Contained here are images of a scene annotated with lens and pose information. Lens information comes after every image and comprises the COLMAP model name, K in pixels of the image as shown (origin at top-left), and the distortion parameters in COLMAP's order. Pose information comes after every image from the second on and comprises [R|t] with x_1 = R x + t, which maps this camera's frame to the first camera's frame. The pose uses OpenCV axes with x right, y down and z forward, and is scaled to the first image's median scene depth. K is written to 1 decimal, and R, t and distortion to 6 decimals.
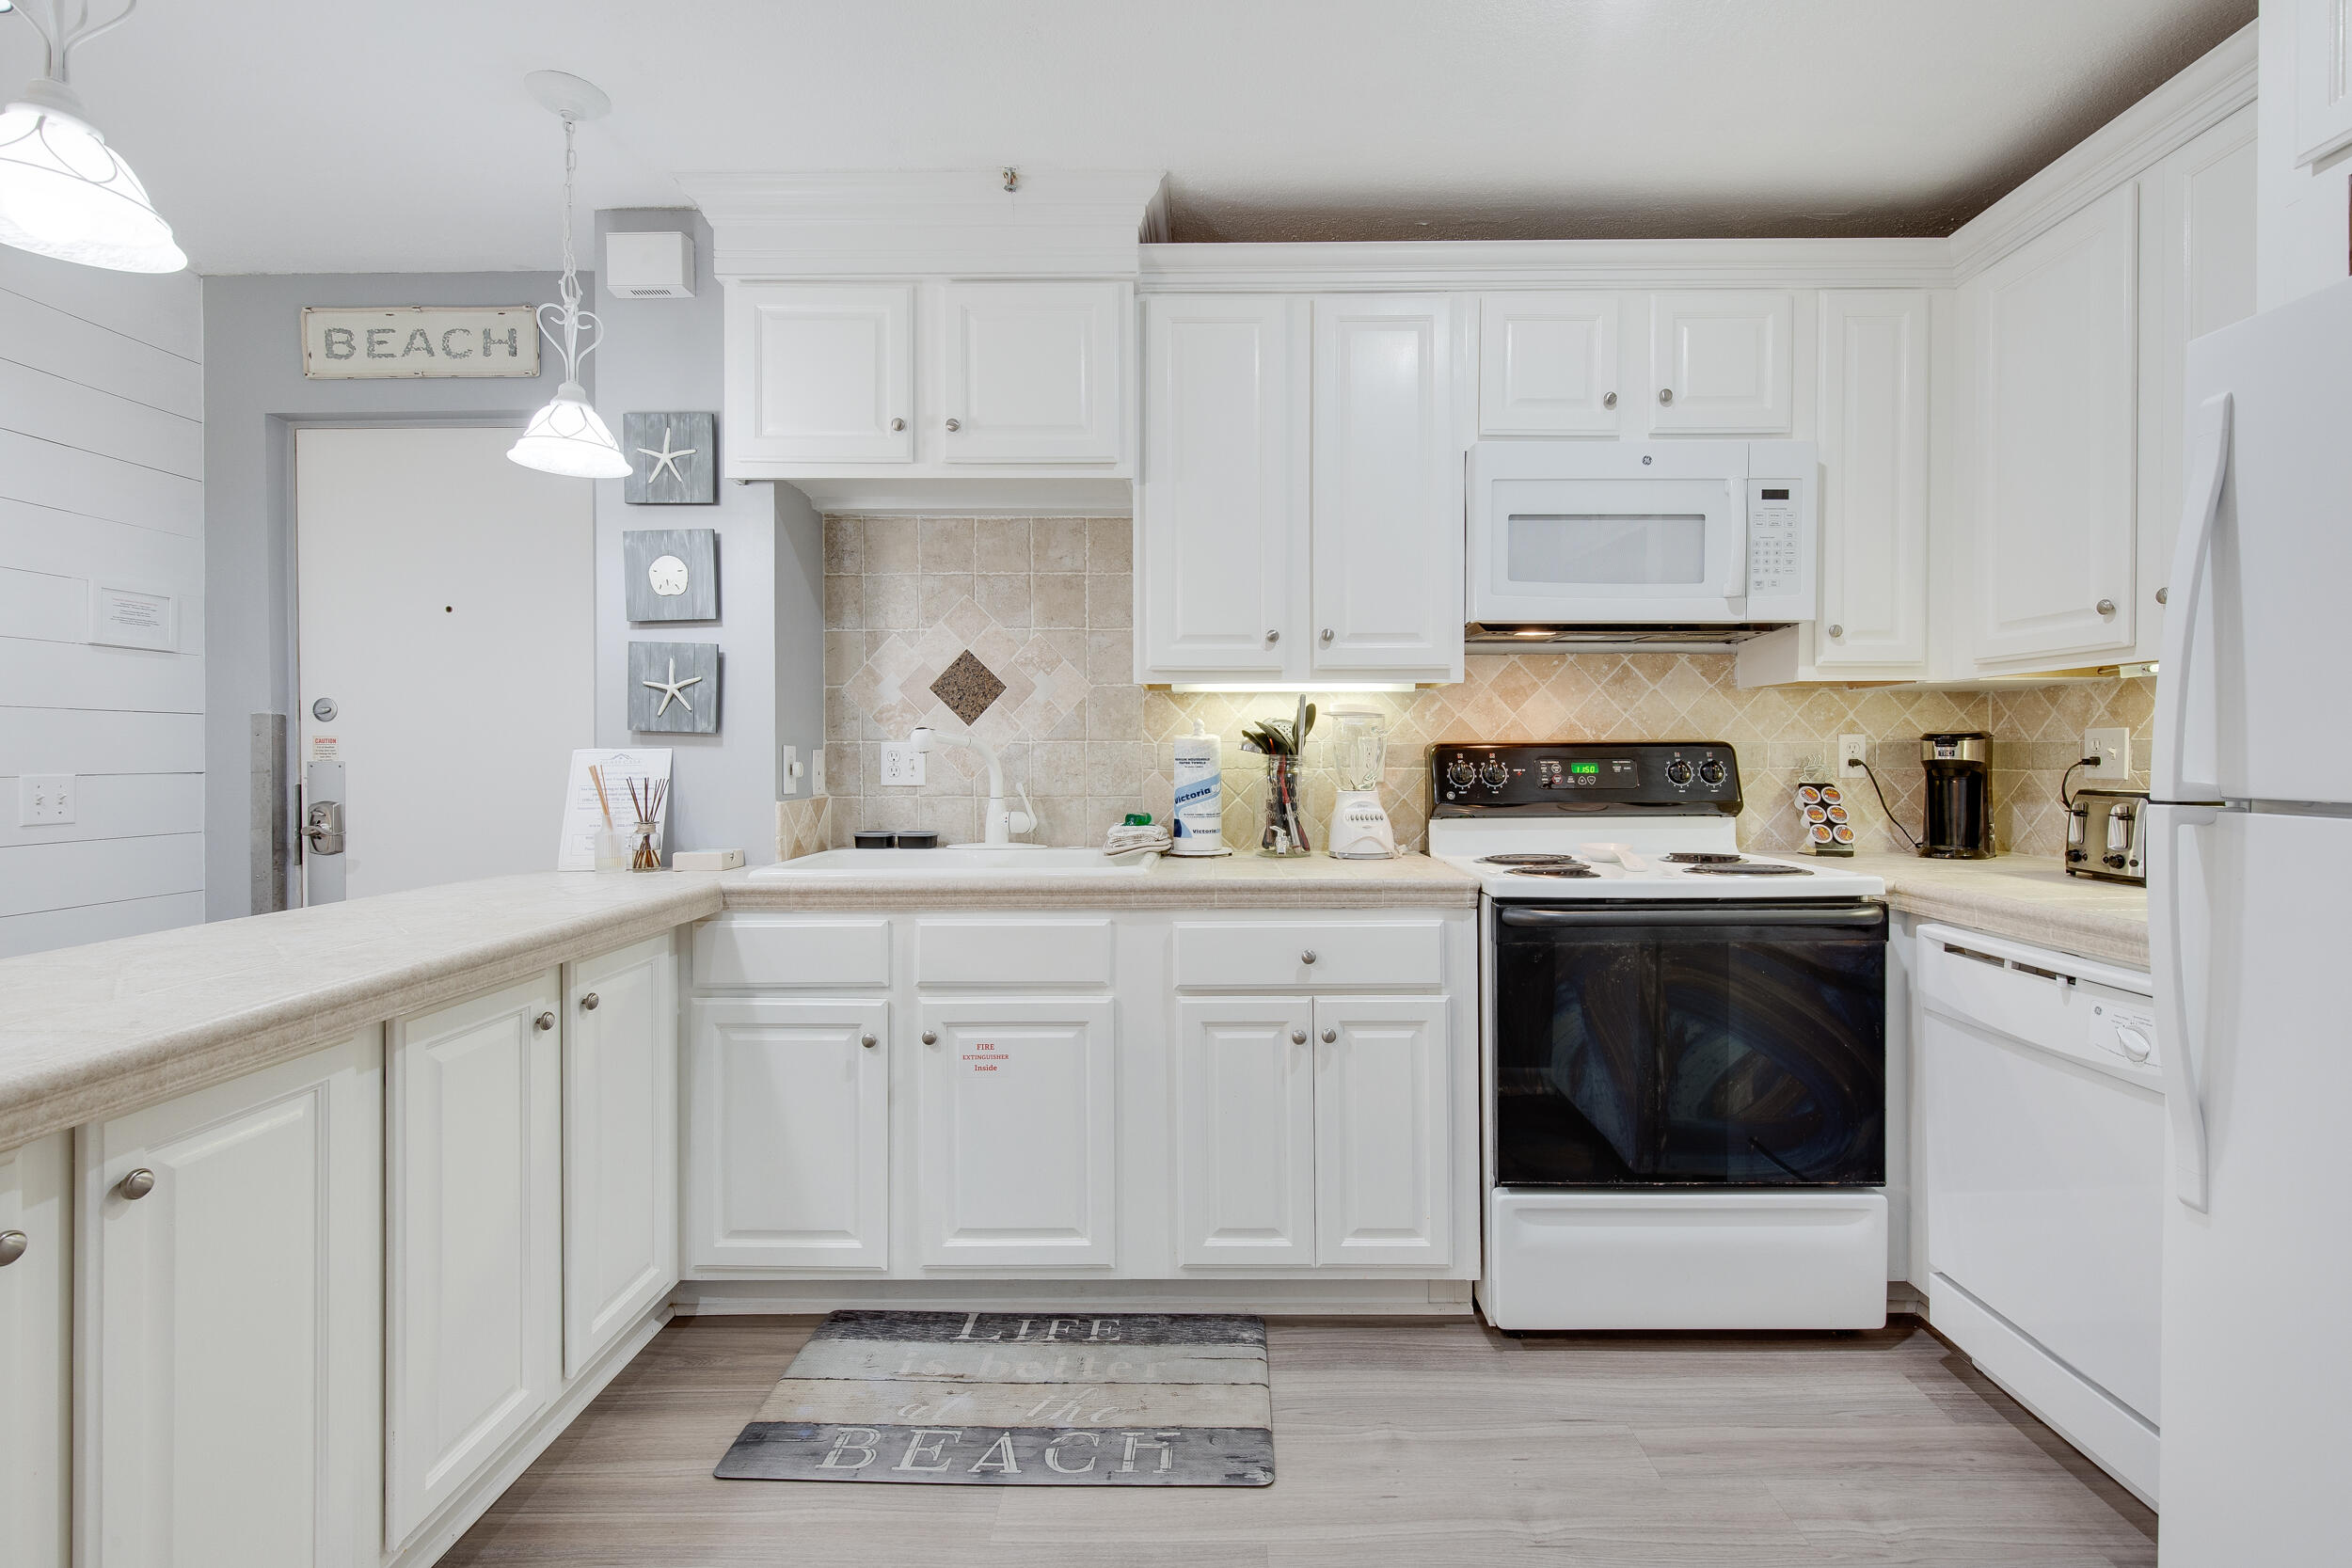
lens RADIAL K [[1079.1, 0, 1185.6], [0, 1079.1, 775.3], [0, 0, 1]] dist [0.011200, 0.000390]
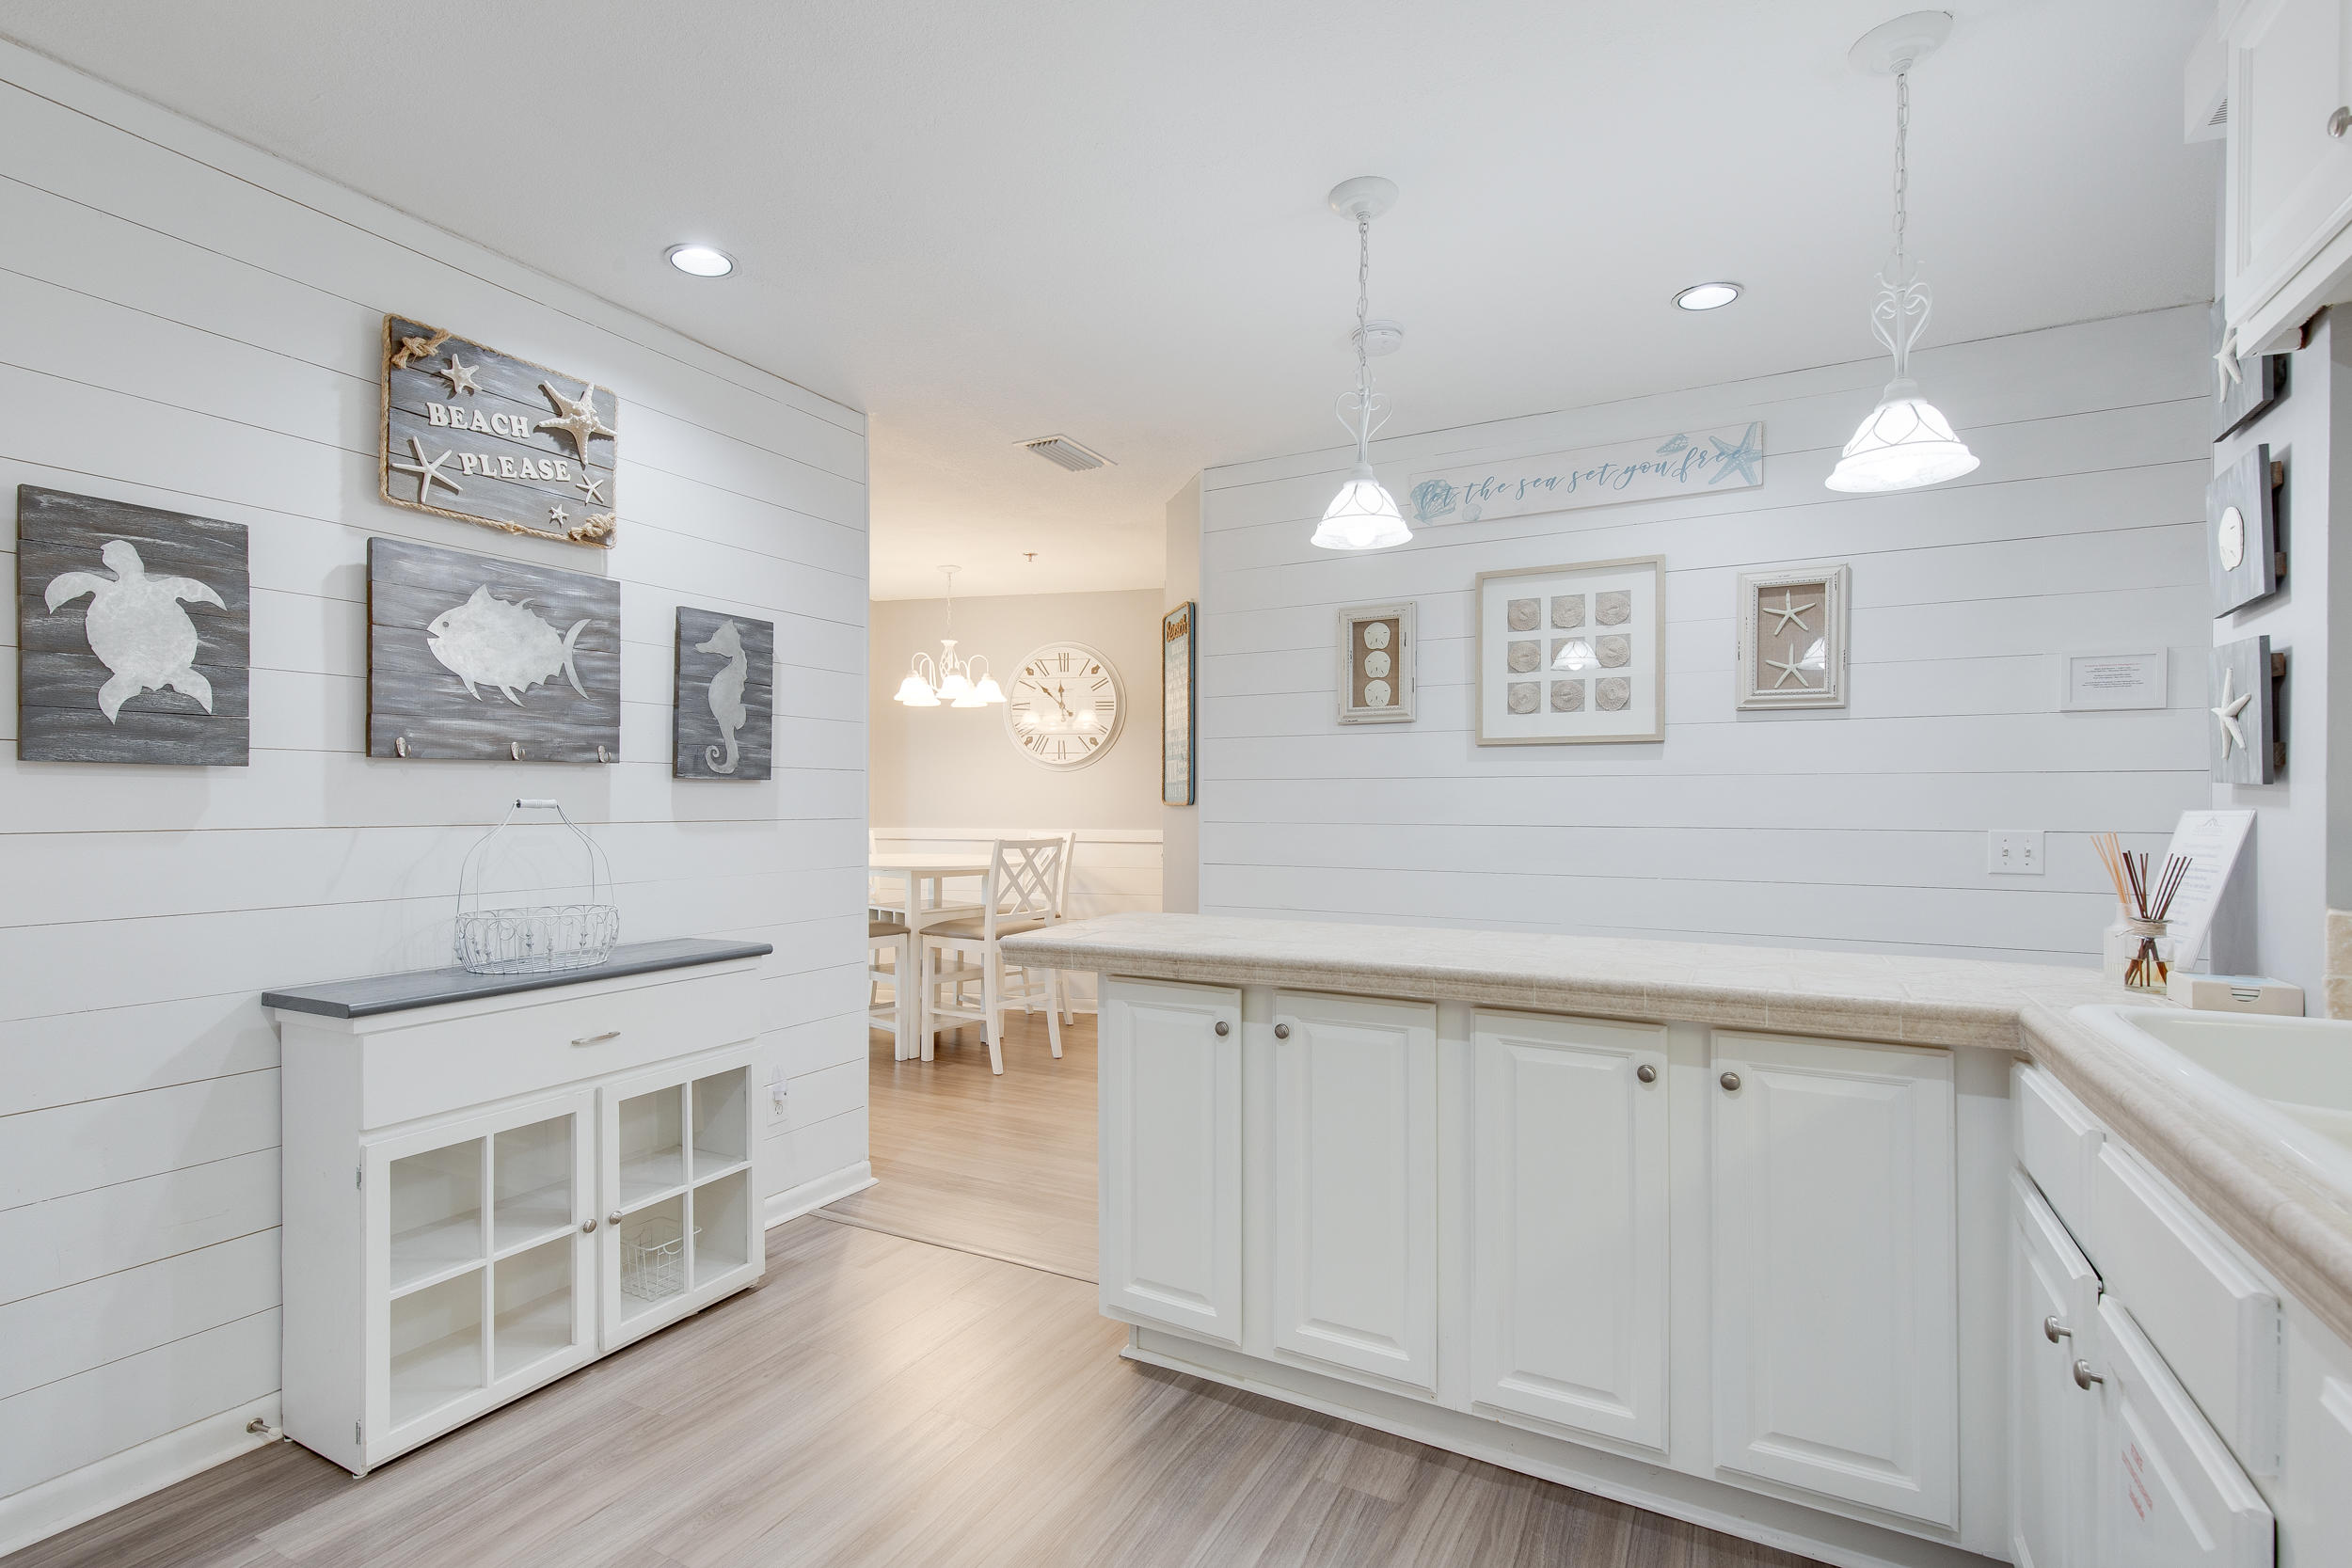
lens RADIAL K [[1079.1, 0, 1187.3], [0, 1079.1, 790.9], [0, 0, 1]] dist [0.011200, 0.000390]
pose [[-0.462003, -0.010501, -0.886816, 0.332880], [-0.016149, 0.999864, -0.003426, -0.021439], [0.886732, 0.012739, -0.462109, 0.669042]]
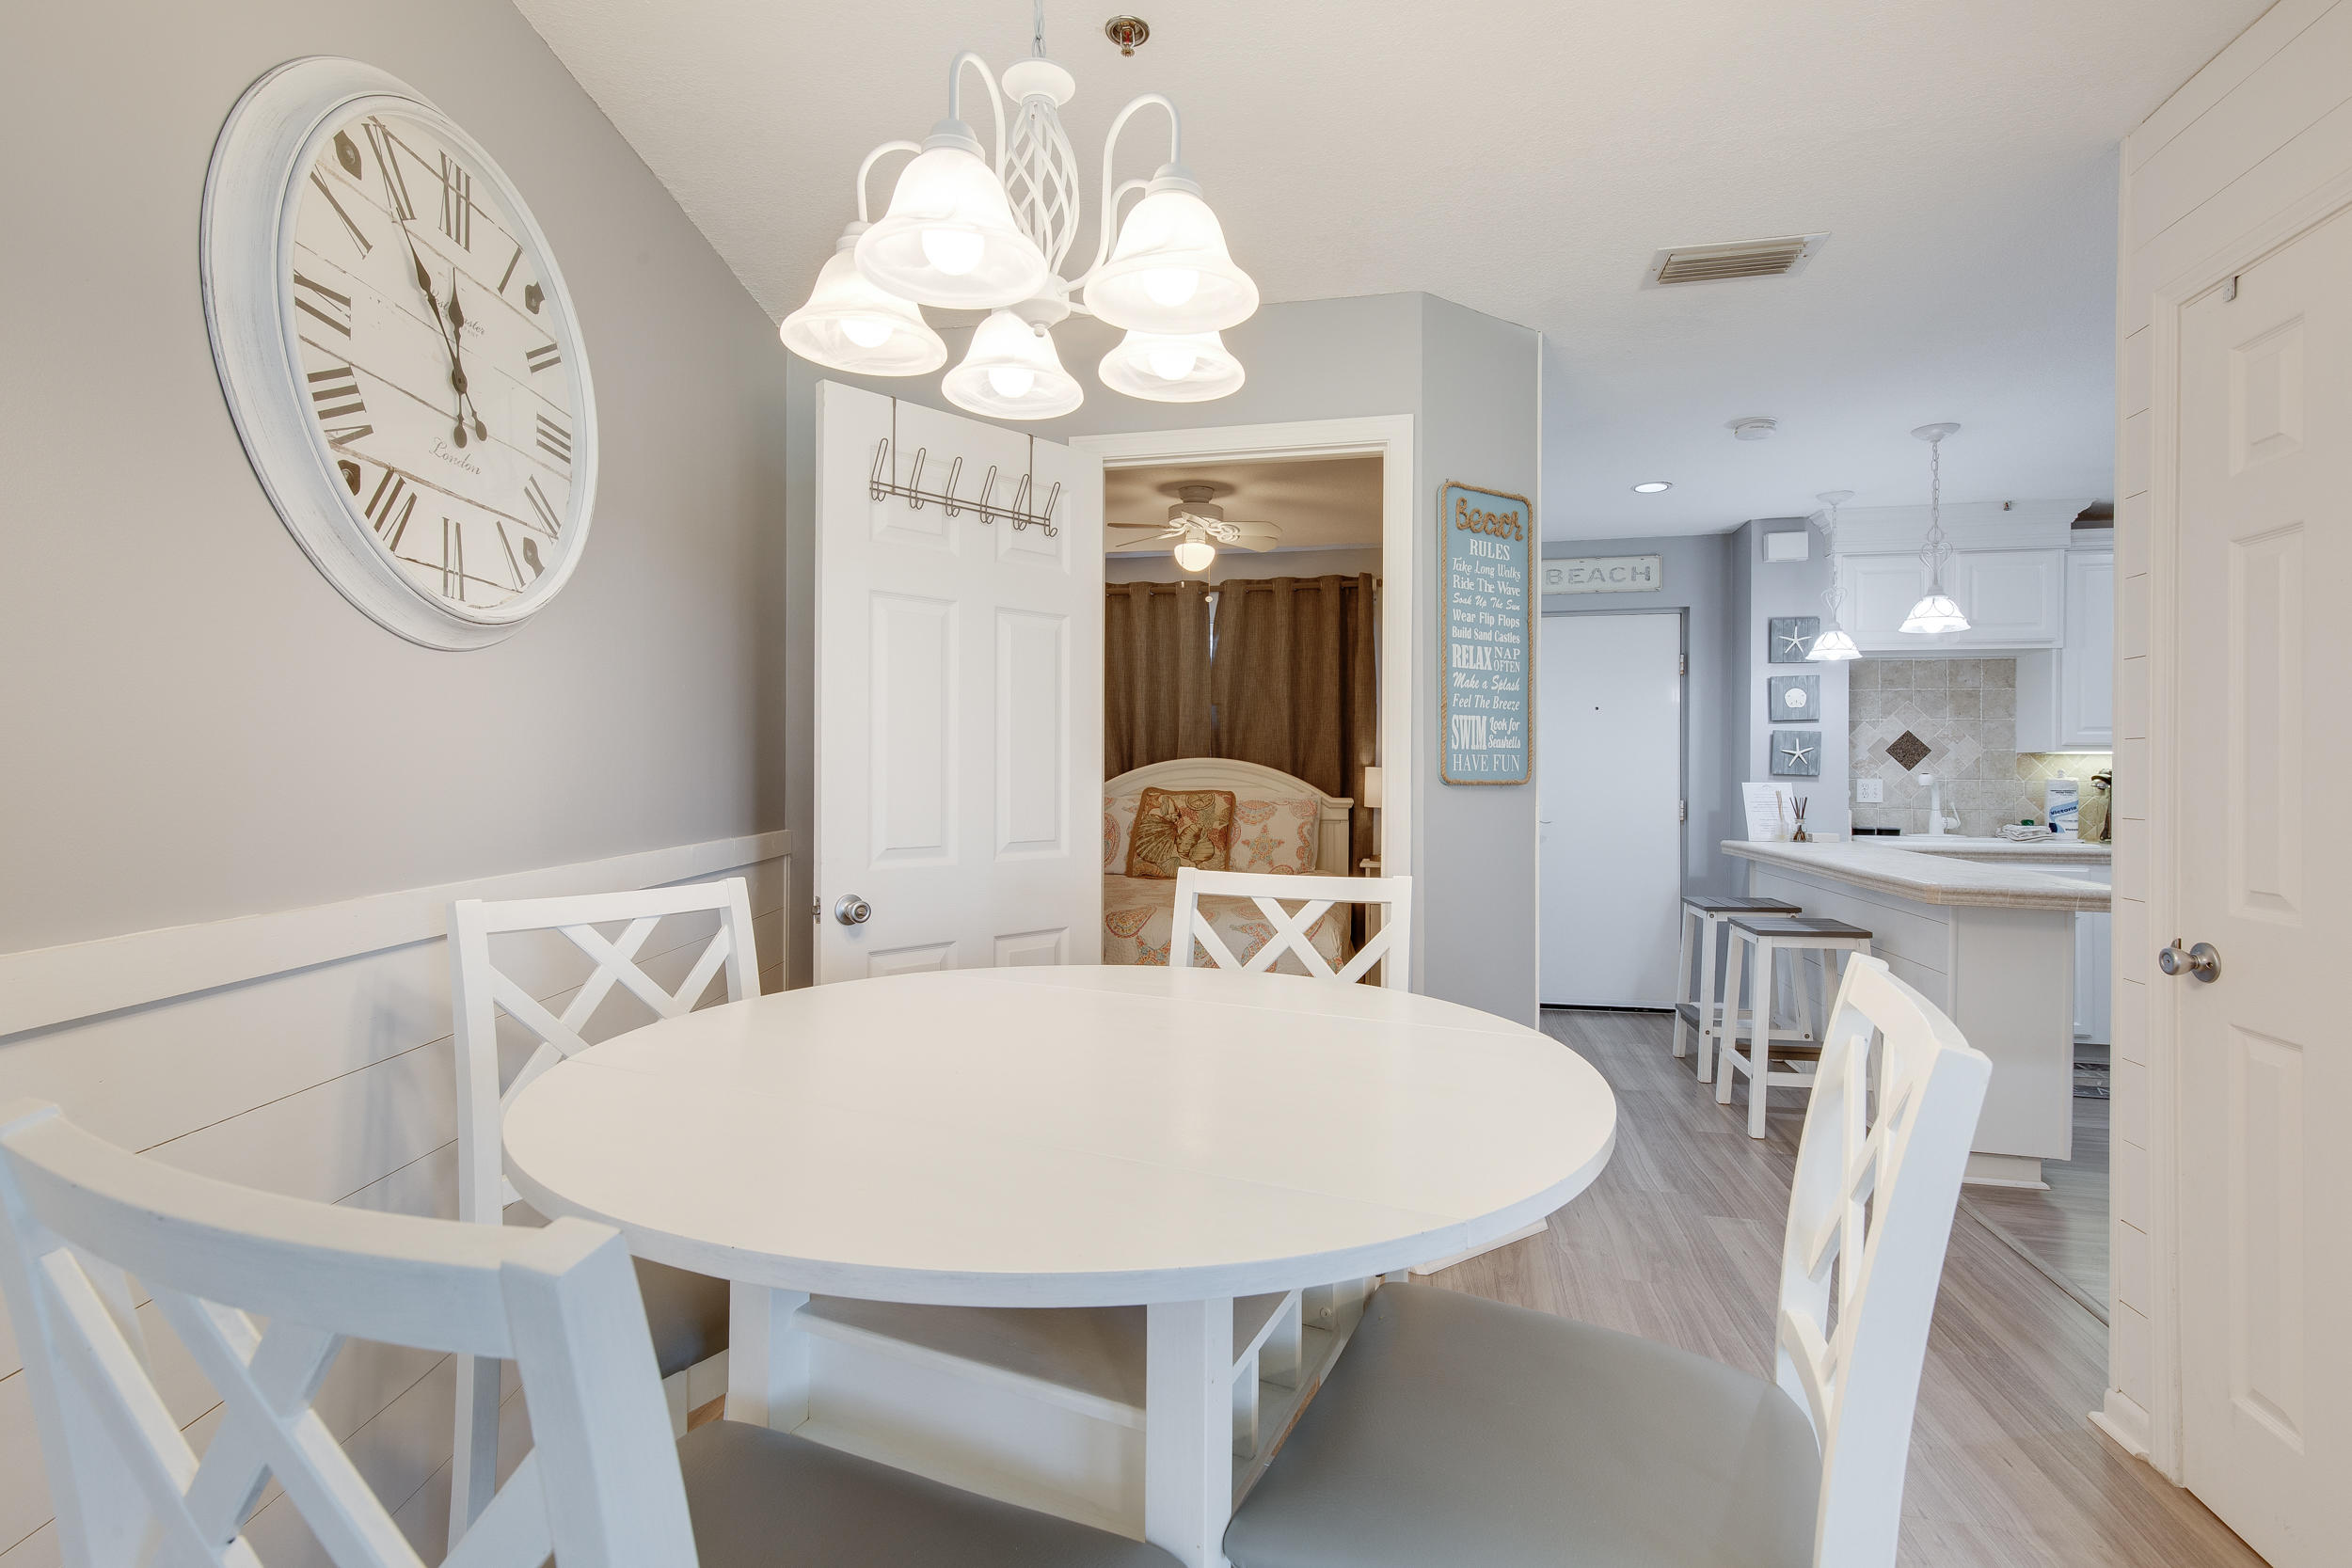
lens RADIAL K [[1079.1, 0, 1186.0], [0, 1079.1, 771.0], [0, 0, 1]] dist [0.011200, 0.000390]
pose [[0.980817, 0.010013, -0.194672, -1.085364], [-0.013639, 0.999757, -0.017297, 0.003772], [0.194451, 0.019620, 0.980716, -1.106219]]
